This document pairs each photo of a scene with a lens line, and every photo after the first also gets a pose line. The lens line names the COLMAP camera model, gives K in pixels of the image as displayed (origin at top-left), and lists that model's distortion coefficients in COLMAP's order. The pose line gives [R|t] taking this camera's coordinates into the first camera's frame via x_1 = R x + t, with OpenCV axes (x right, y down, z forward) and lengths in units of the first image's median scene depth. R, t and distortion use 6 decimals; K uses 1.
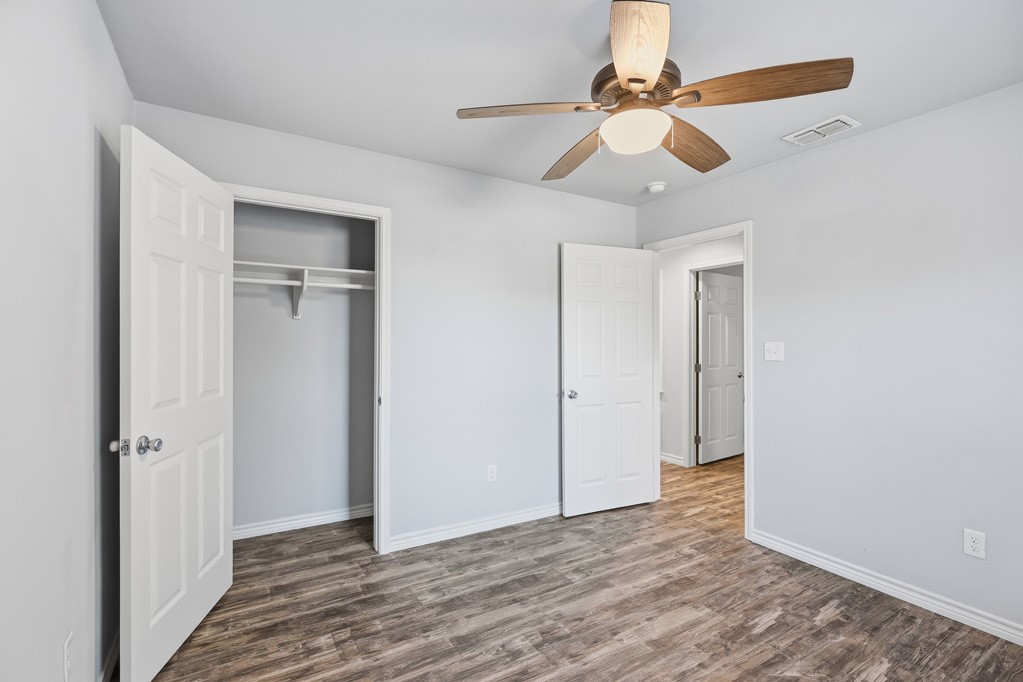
lens RADIAL K [[459.4, 0, 511.5], [0, 459.4, 341.0], [0, 0, 1]] dist [-0.001002, 0.000041]
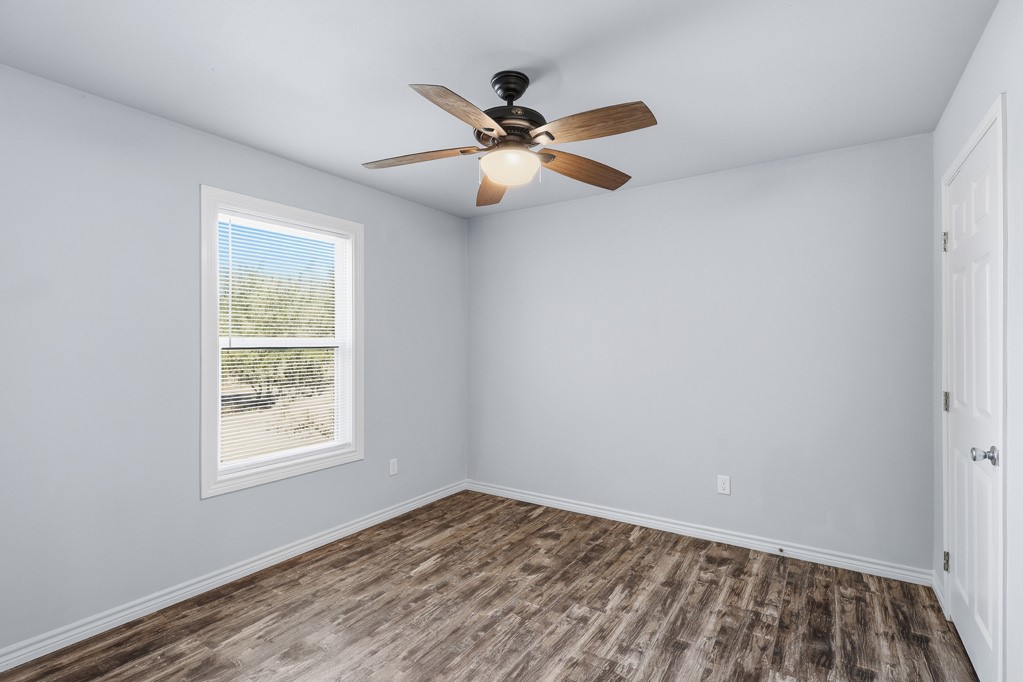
lens RADIAL K [[472.6, 0, 511.0], [0, 472.6, 340.4], [0, 0, 1]] dist [-0.000193, 0.000306]
pose [[-0.898411, -0.006188, -0.439111, 0.670790], [-0.005533, 0.999981, -0.002771, -0.004806], [0.439120, -0.000060, -0.898428, 1.755344]]
